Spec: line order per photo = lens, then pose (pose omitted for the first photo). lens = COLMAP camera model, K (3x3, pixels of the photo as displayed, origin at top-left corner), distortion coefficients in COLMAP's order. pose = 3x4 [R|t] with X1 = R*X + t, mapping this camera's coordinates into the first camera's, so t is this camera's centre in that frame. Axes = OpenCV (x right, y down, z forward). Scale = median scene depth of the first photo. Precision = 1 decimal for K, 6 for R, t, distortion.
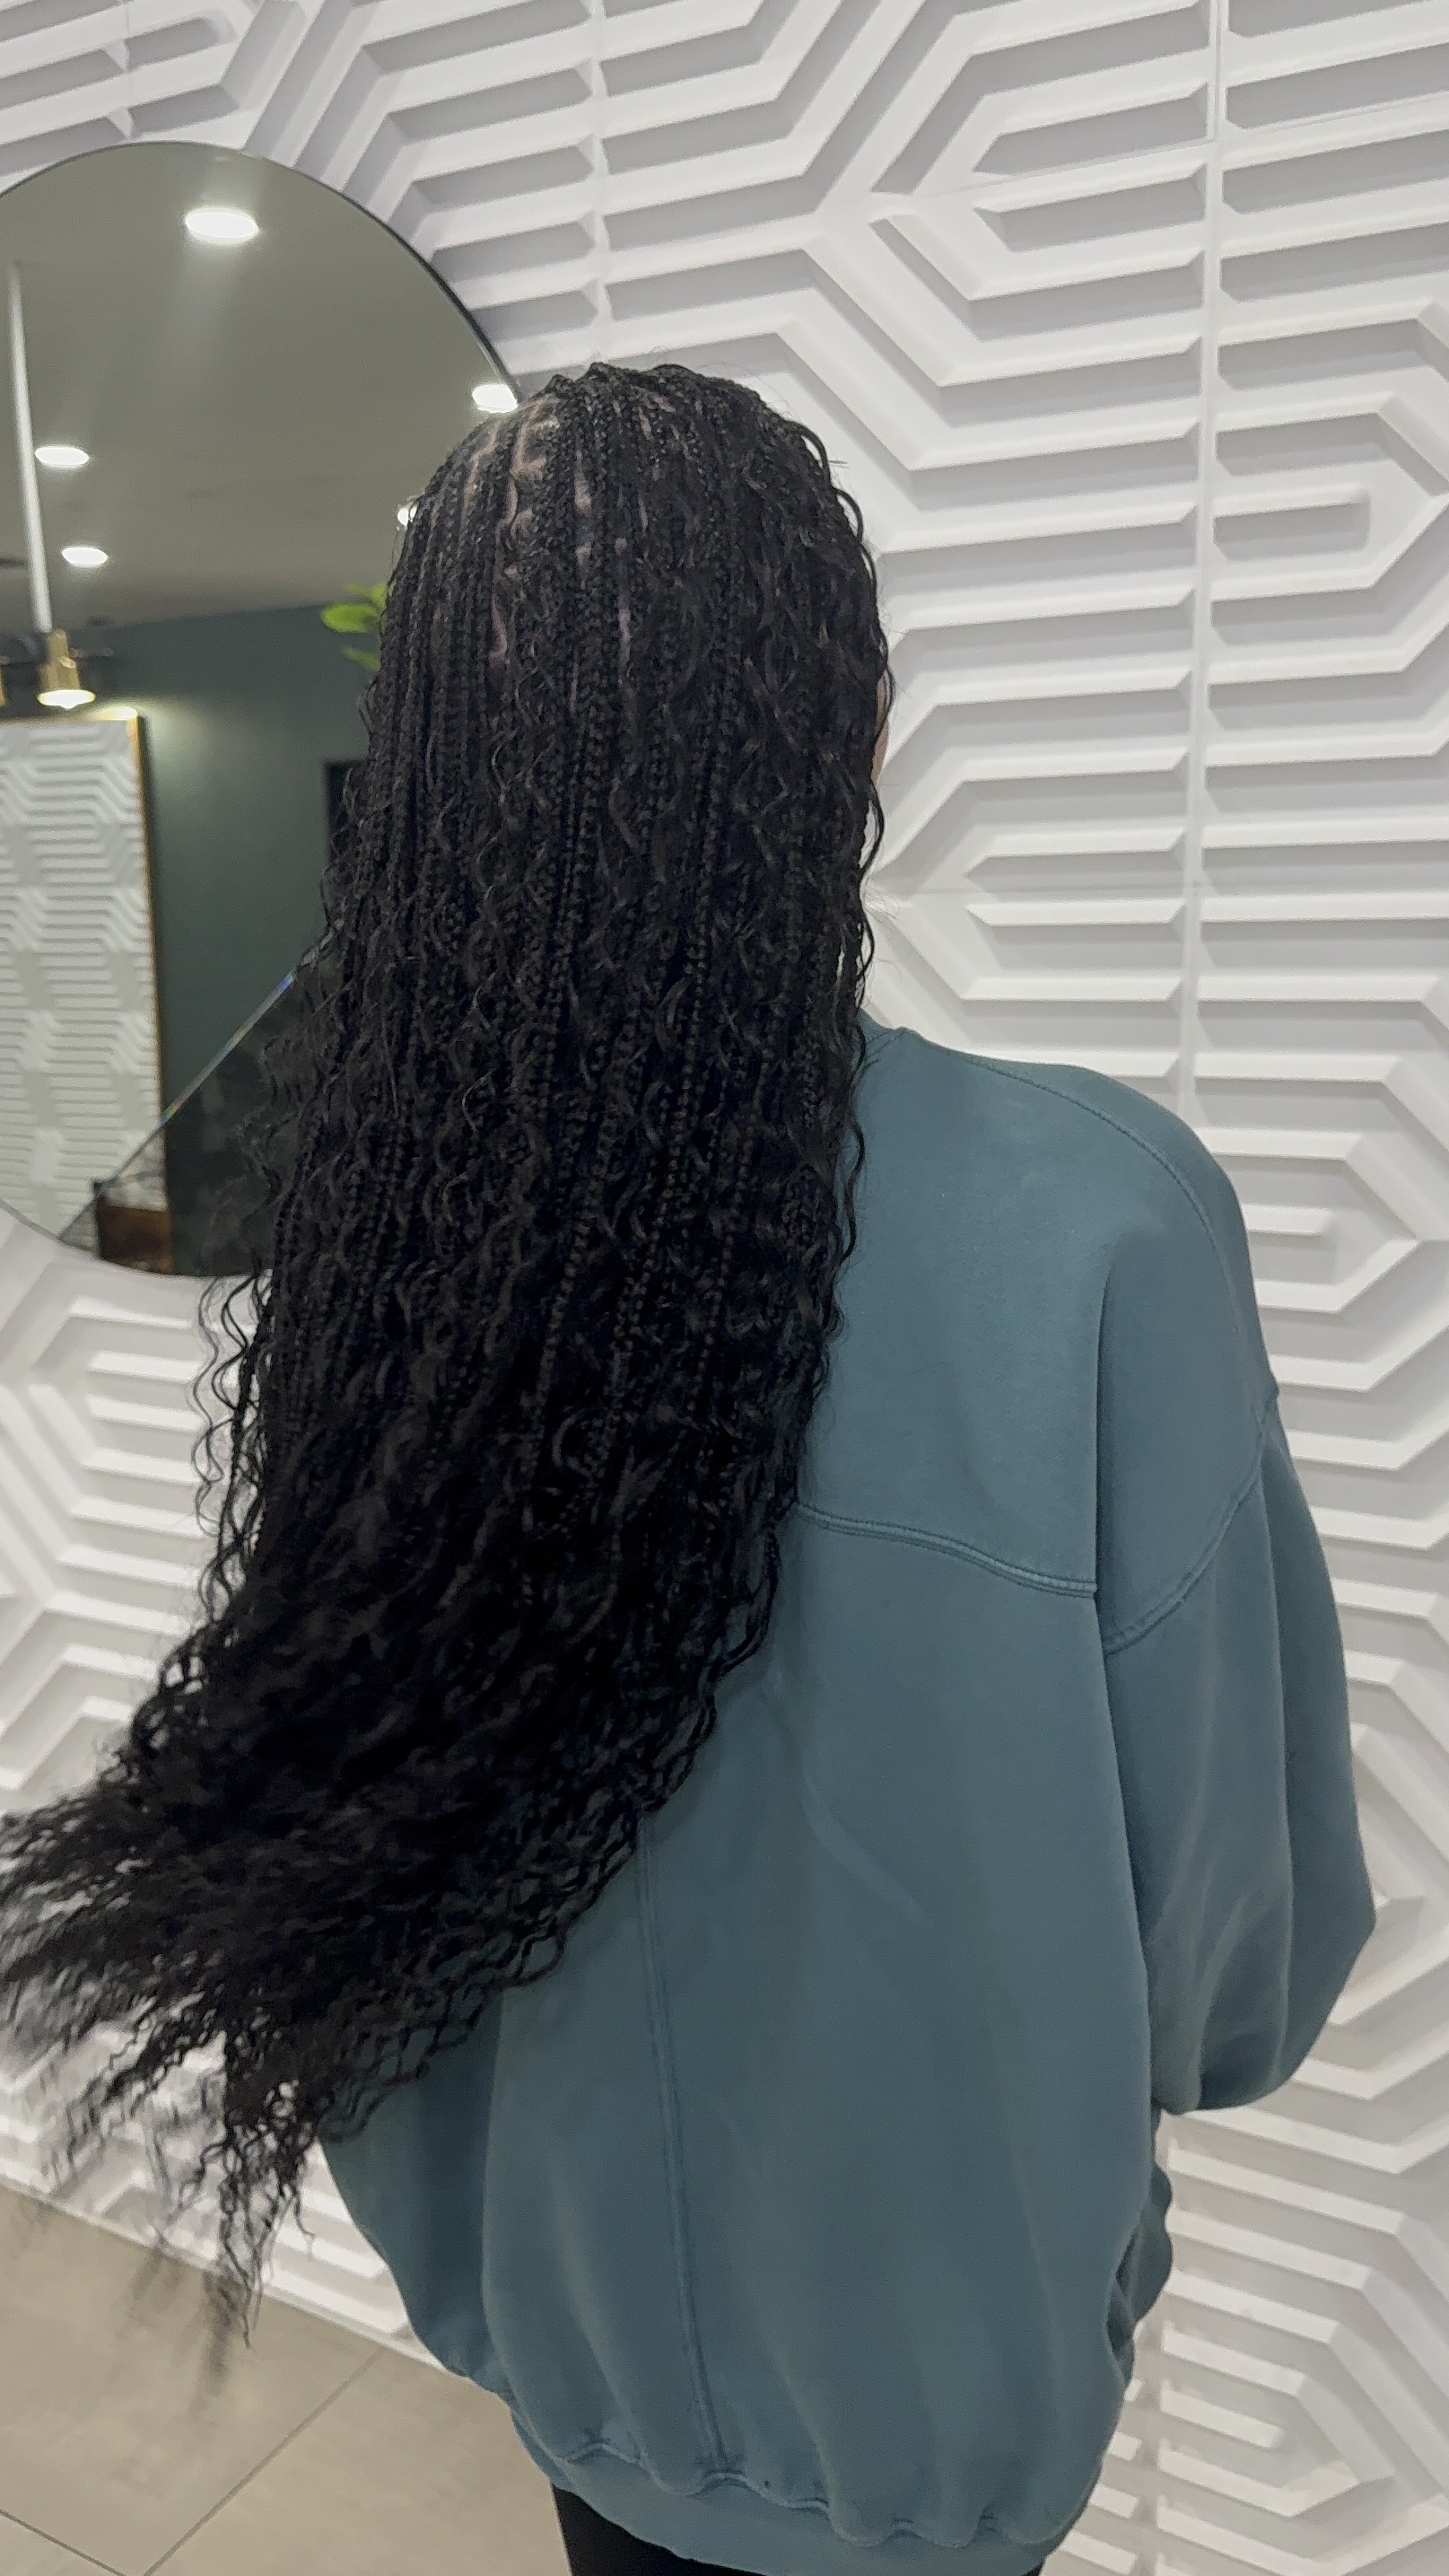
lens RADIAL K [[1840.1, 0, 856.2], [0, 1840.1, 1280.9], [0, 0, 1]] dist [0.002662, -0.007010]
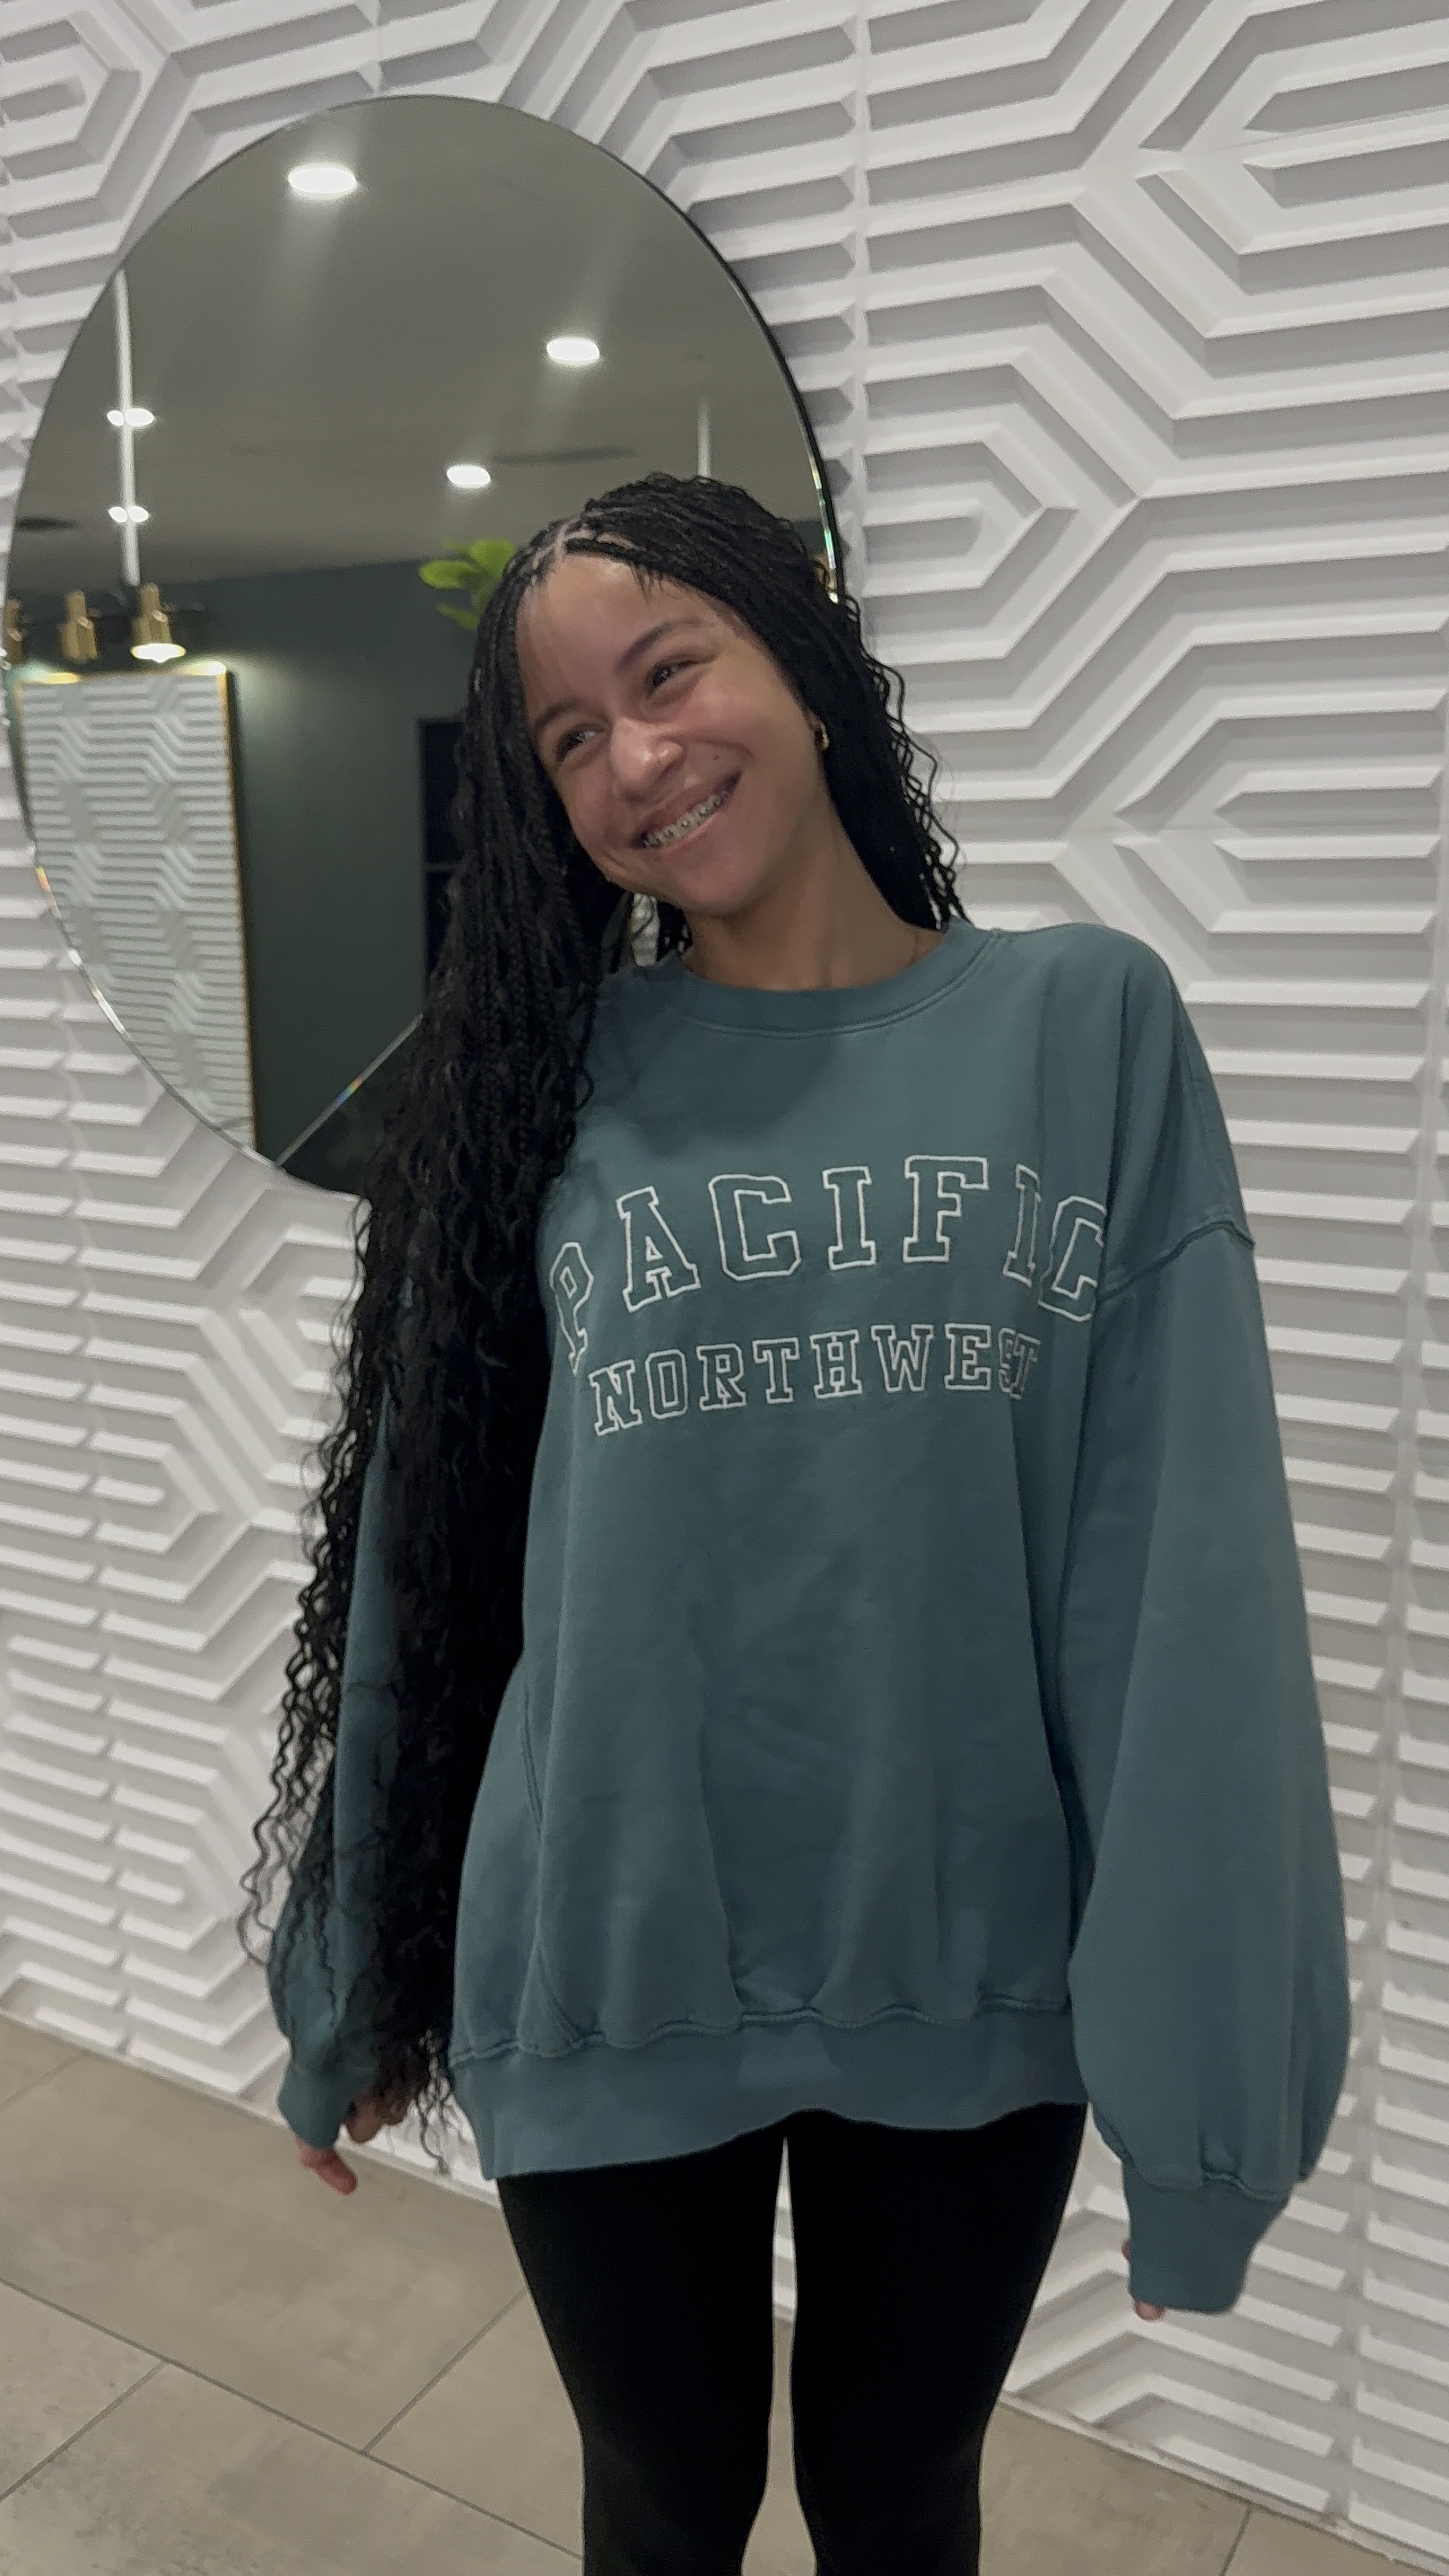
lens RADIAL K [[1848.9, 0, 837.2], [0, 1848.9, 1269.8], [0, 0, 1]] dist [-0.003792, 0.003585]
pose [[0.999902, 0.011540, -0.007922, -0.141847], [-0.011474, 0.999899, 0.008366, 0.031040], [0.008017, -0.008274, 0.999934, -0.044103]]
